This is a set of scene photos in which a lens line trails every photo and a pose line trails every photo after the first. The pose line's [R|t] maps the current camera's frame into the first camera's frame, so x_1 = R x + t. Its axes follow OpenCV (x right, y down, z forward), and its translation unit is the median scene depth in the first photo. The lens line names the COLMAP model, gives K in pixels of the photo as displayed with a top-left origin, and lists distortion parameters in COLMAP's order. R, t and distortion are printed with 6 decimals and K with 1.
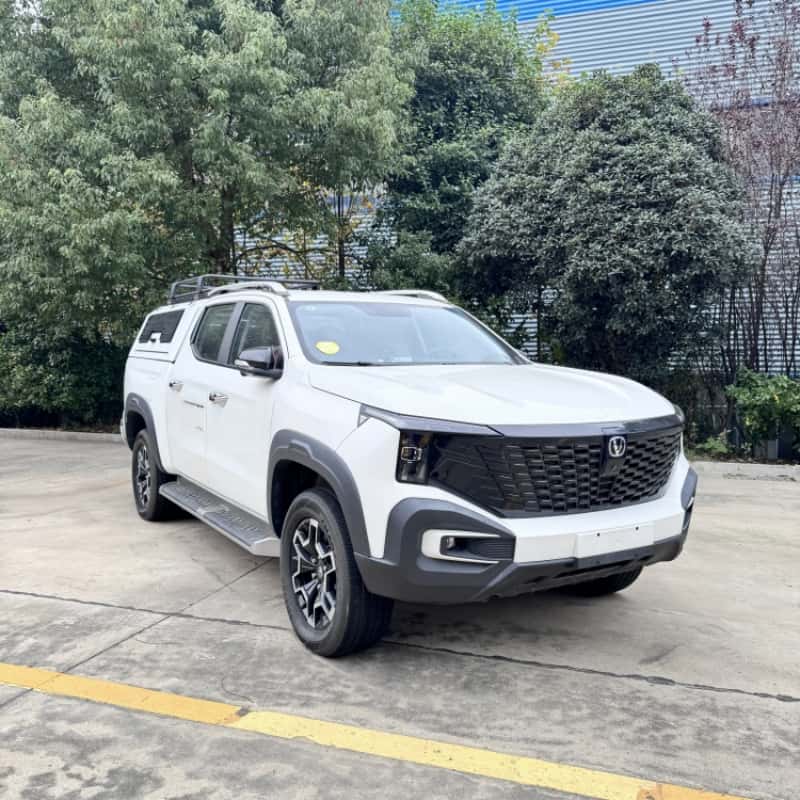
lens RADIAL K [[745.9, 0, 396.8], [0, 745.9, 398.2], [0, 0, 1]] dist [0.110225, -0.197697]
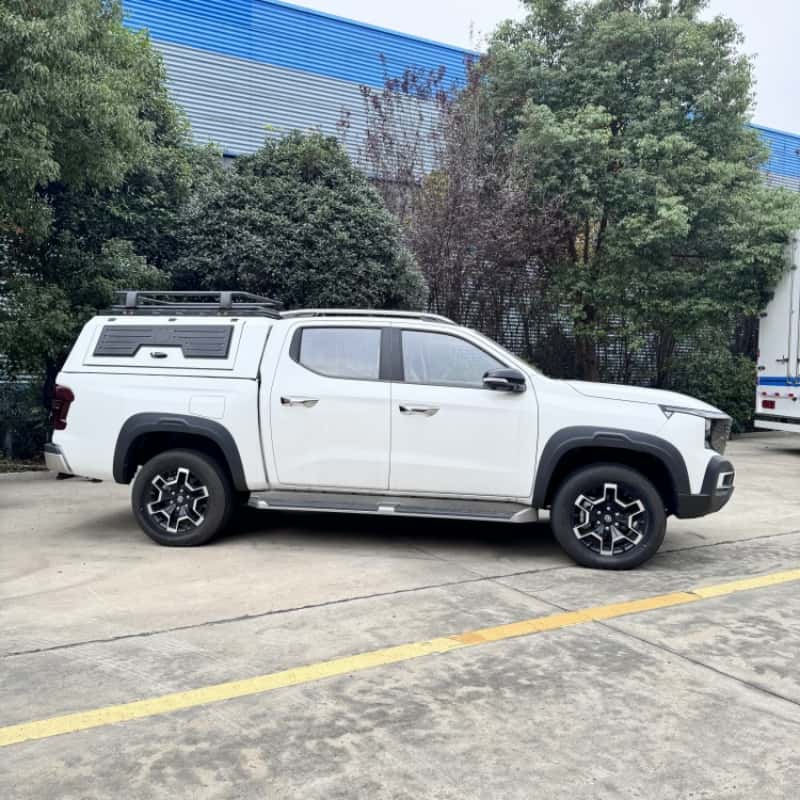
lens RADIAL K [[745.9, 0, 396.8], [0, 745.9, 398.2], [0, 0, 1]] dist [0.110225, -0.197697]
pose [[0.655143, -0.019578, 0.755251, -1.285936], [0.031934, 0.999488, -0.001791, -0.017418], [-0.754829, 0.025292, 0.655433, 0.271308]]
